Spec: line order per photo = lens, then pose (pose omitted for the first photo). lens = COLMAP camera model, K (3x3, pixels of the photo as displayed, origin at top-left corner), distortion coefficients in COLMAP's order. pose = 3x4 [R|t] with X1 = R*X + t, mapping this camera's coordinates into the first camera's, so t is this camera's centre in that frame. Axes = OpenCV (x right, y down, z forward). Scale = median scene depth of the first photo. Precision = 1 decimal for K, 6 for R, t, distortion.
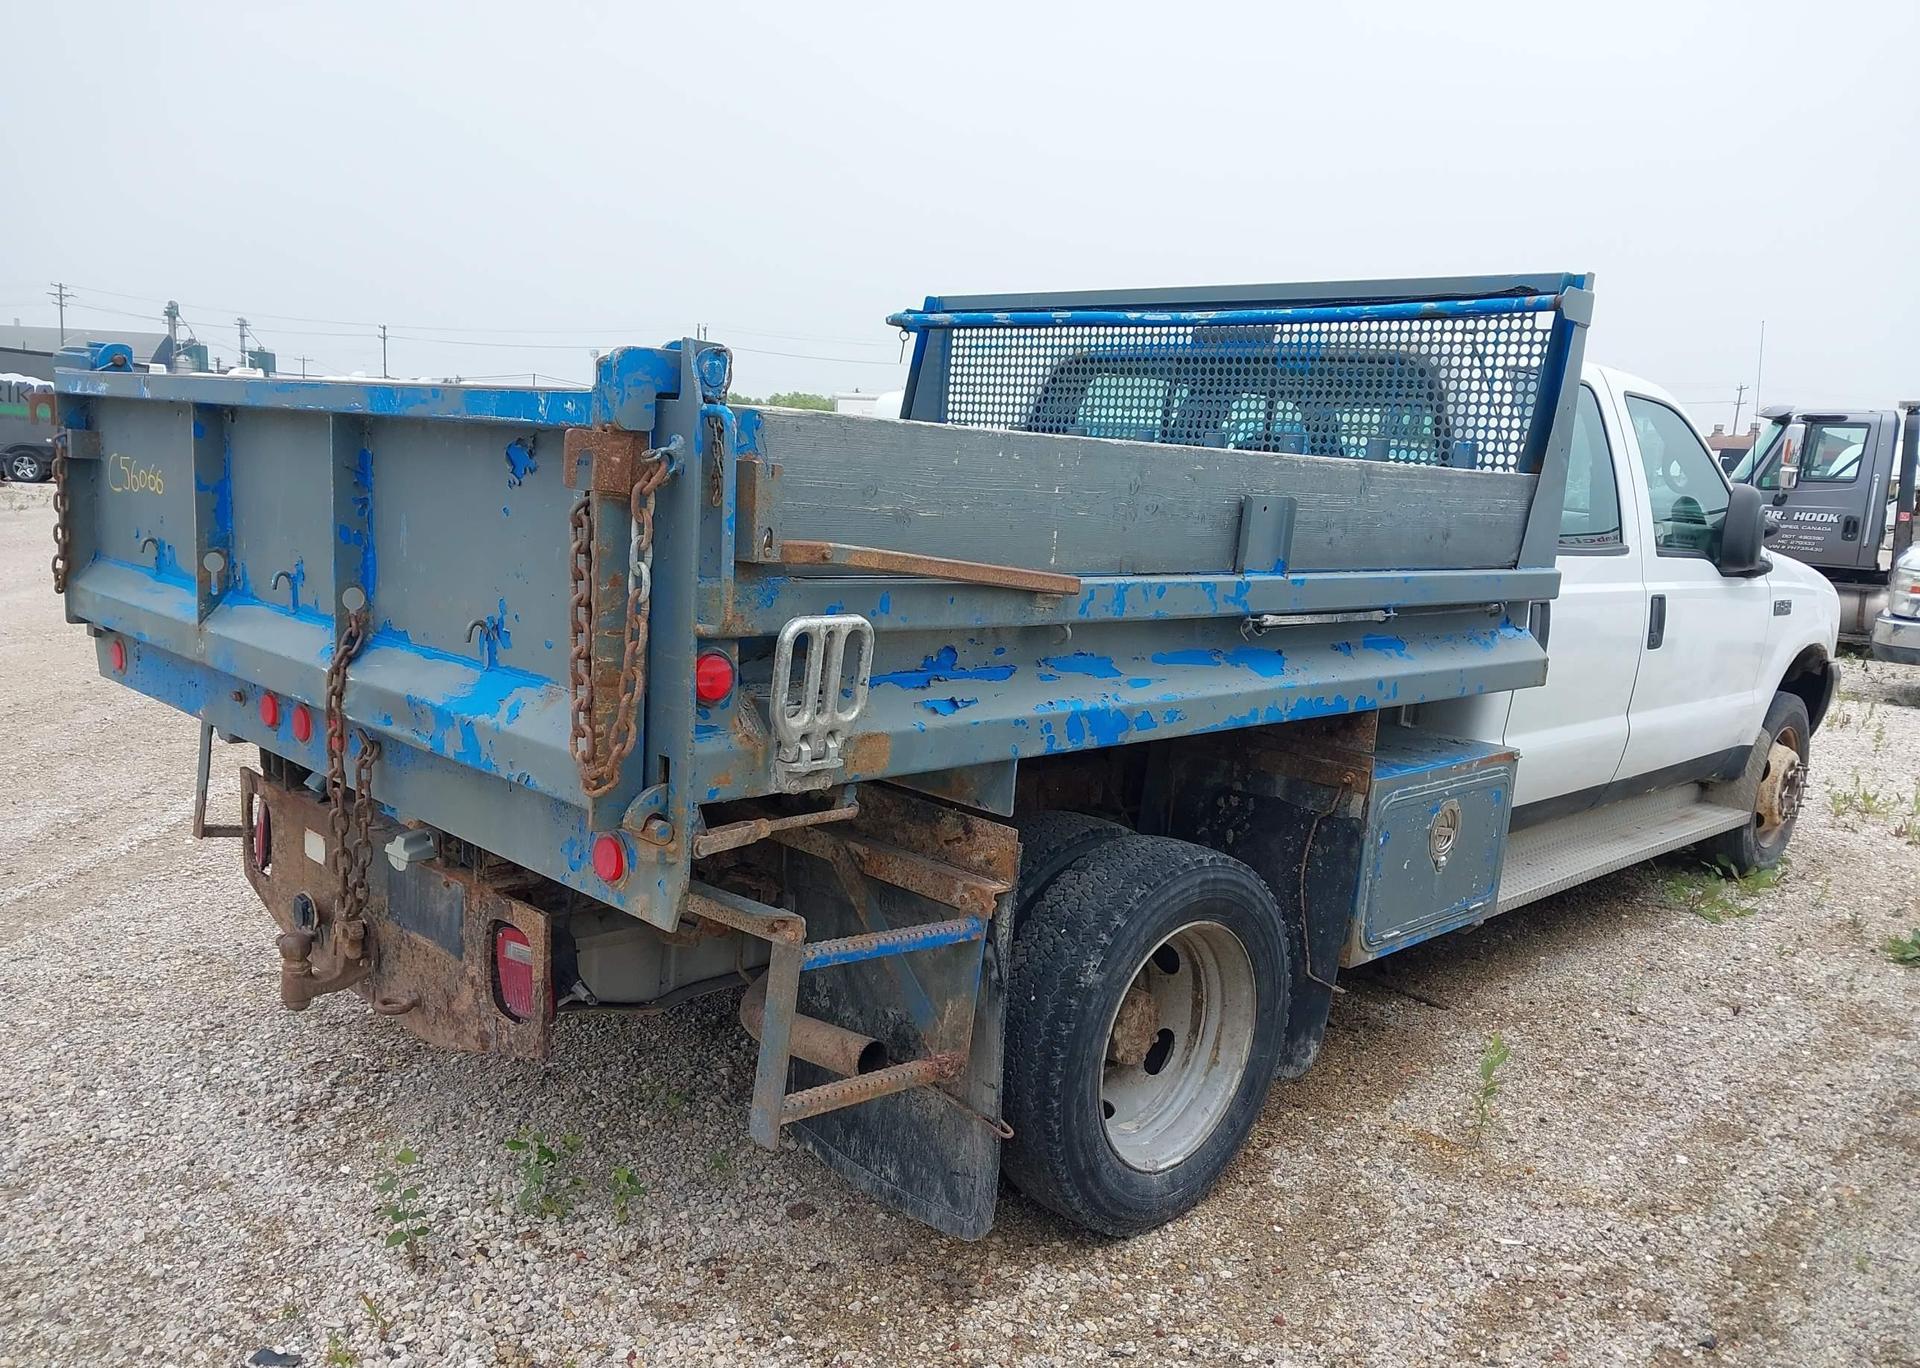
lens RADIAL K [[1509.9, 0, 904.7], [0, 1509.9, 692.6], [0, 0, 1]] dist [0.000323, -0.003701]
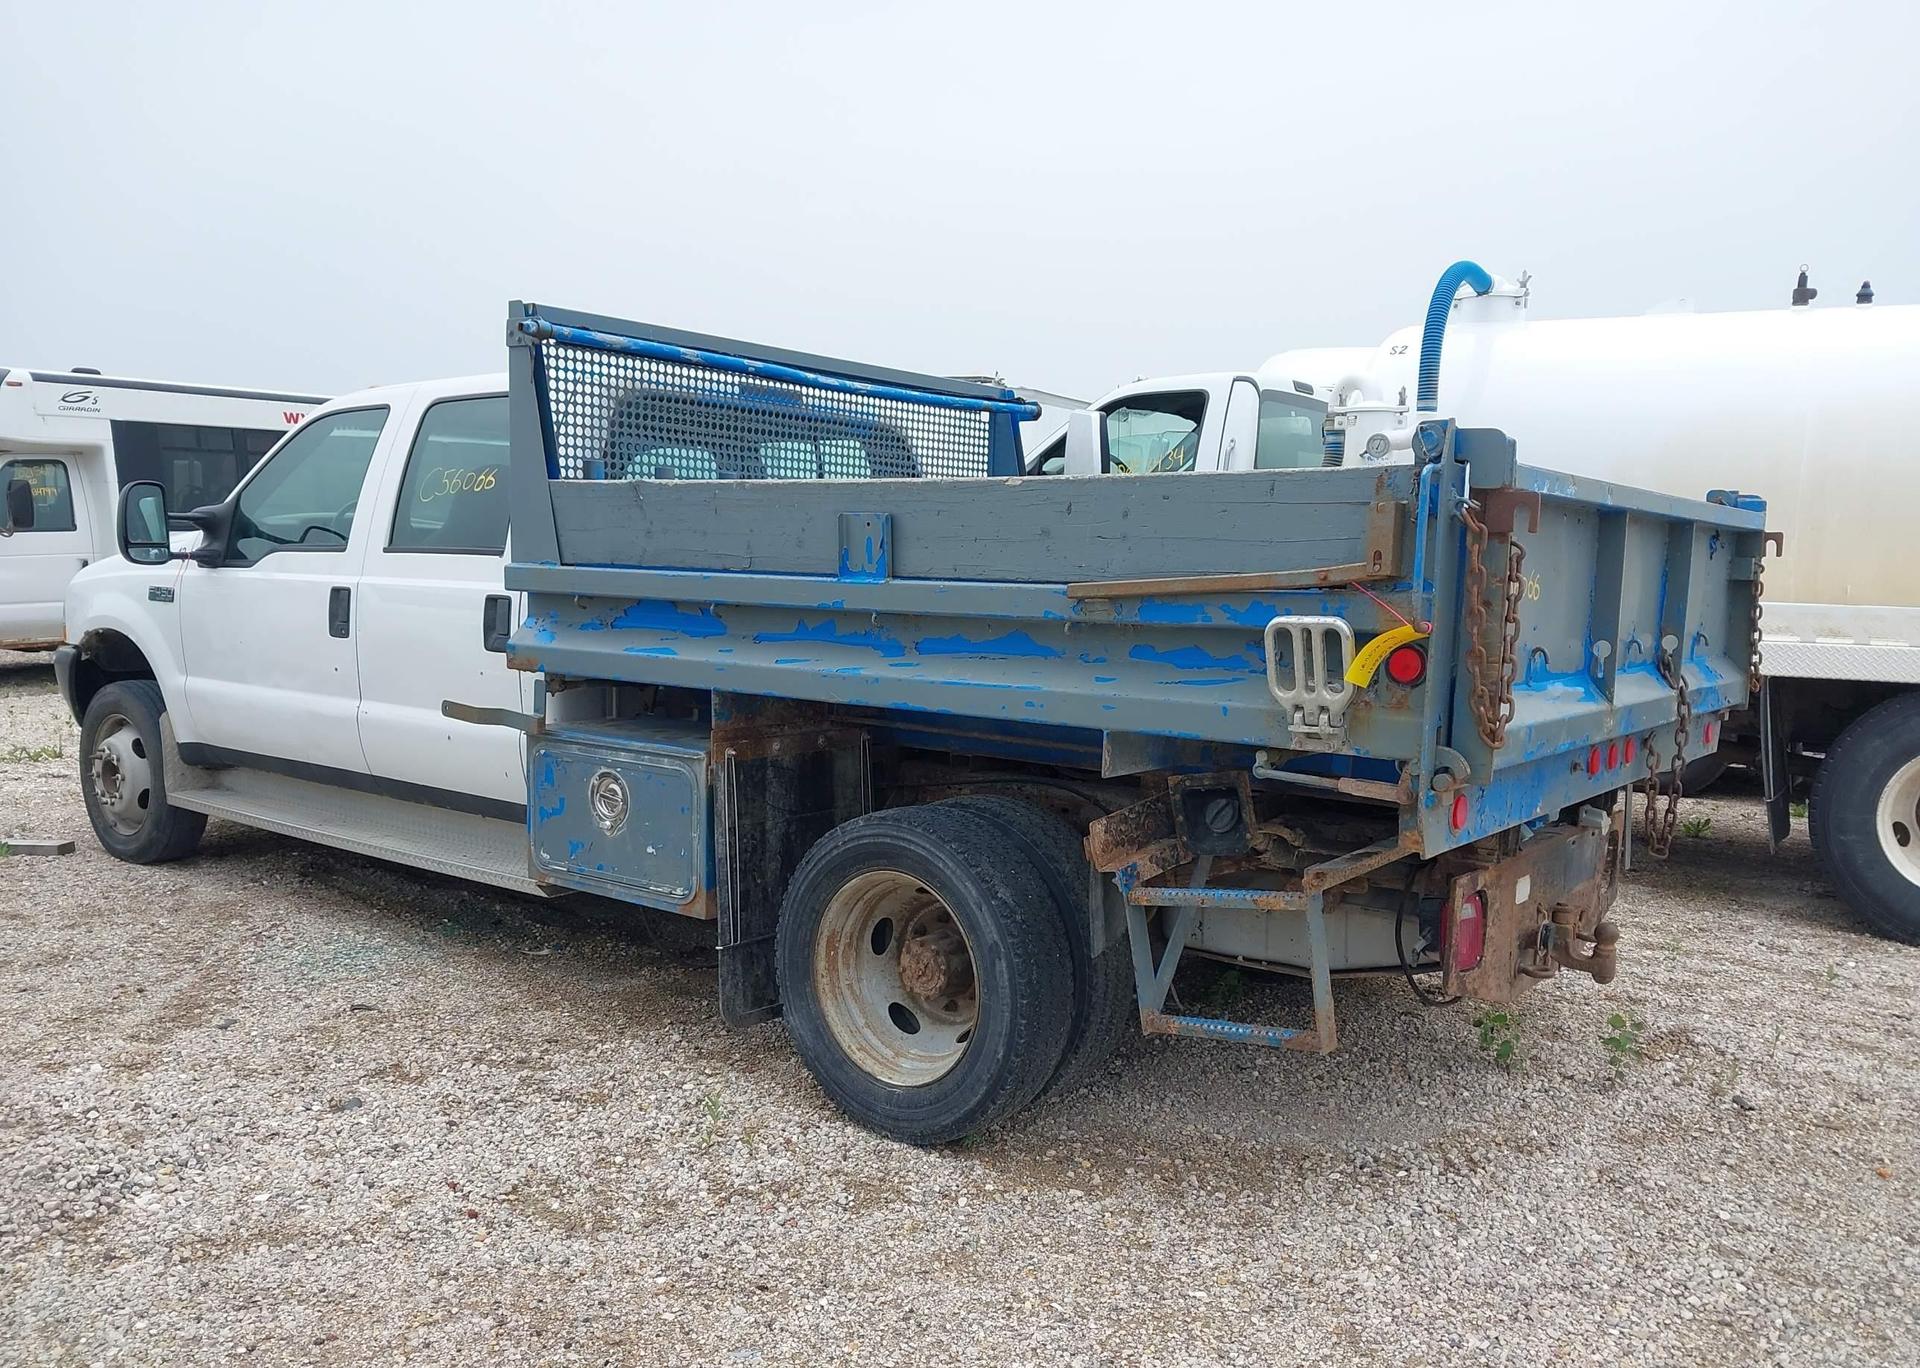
lens RADIAL K [[1509.9, 0, 952.7], [0, 1509.9, 687.2], [0, 0, 1]] dist [0.000323, -0.003701]
pose [[-0.114669, -0.149716, 0.982057, -1.758818], [0.111172, 0.980434, 0.162449, -0.349696], [-0.987163, 0.127806, -0.095781, 1.863094]]
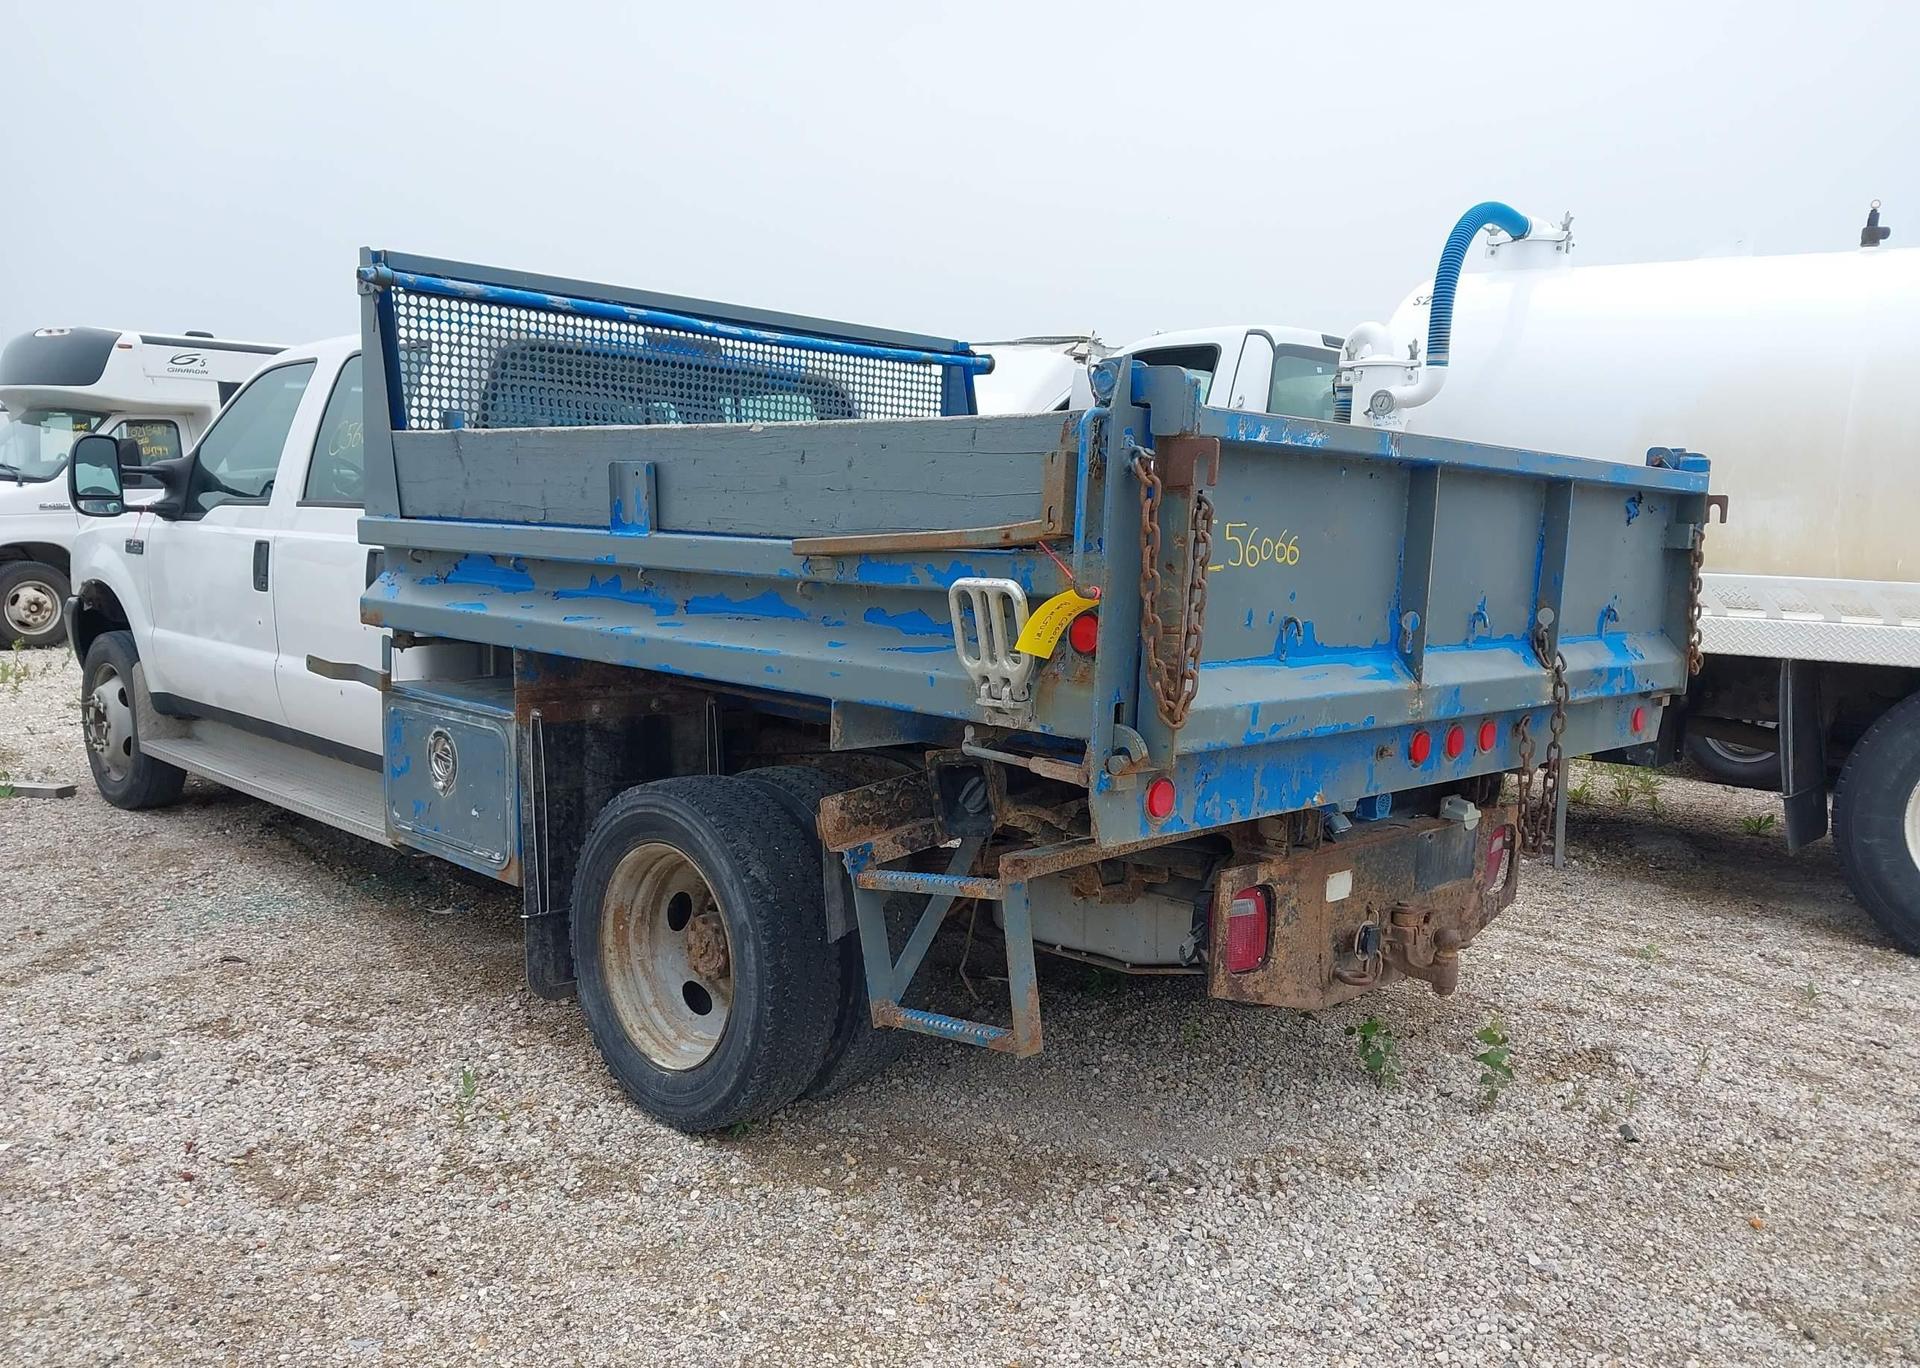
lens RADIAL K [[1509.9, 0, 963.6], [0, 1509.9, 693.1], [0, 0, 1]] dist [0.000323, -0.003701]
pose [[0.001875, -0.175318, 0.984510, -1.686800], [0.109338, 0.978645, 0.174065, -0.291479], [-0.994003, 0.107318, 0.021004, 1.493631]]
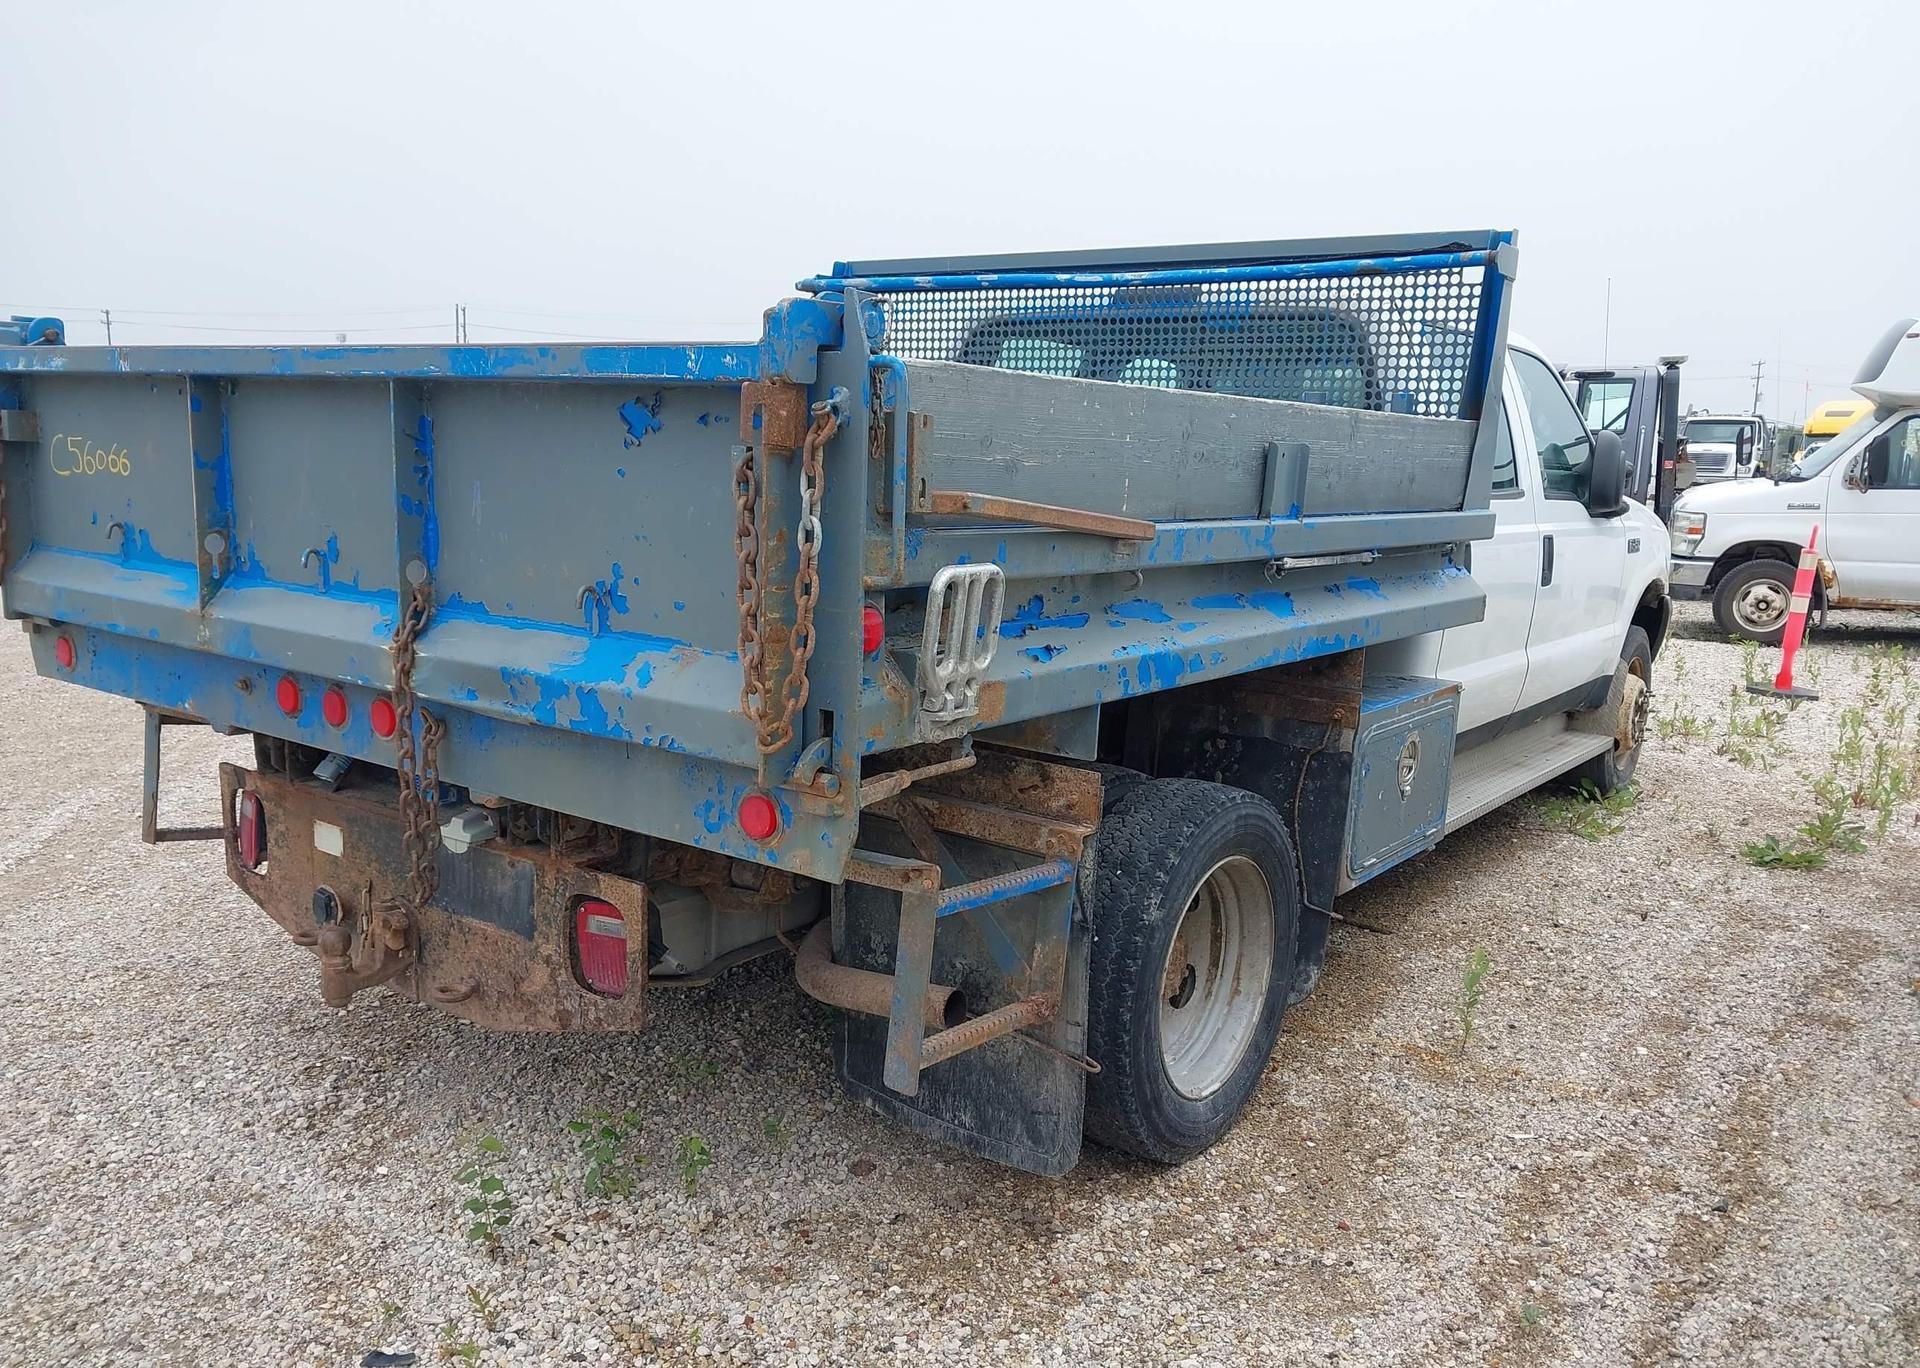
lens RADIAL K [[1509.9, 0, 977.8], [0, 1509.9, 686.3], [0, 0, 1]] dist [0.000323, -0.003701]
pose [[0.989313, -0.048934, 0.137348, -0.117577], [0.046817, 0.998730, 0.018603, 0.007530], [-0.138084, -0.011974, 0.990348, -0.003545]]
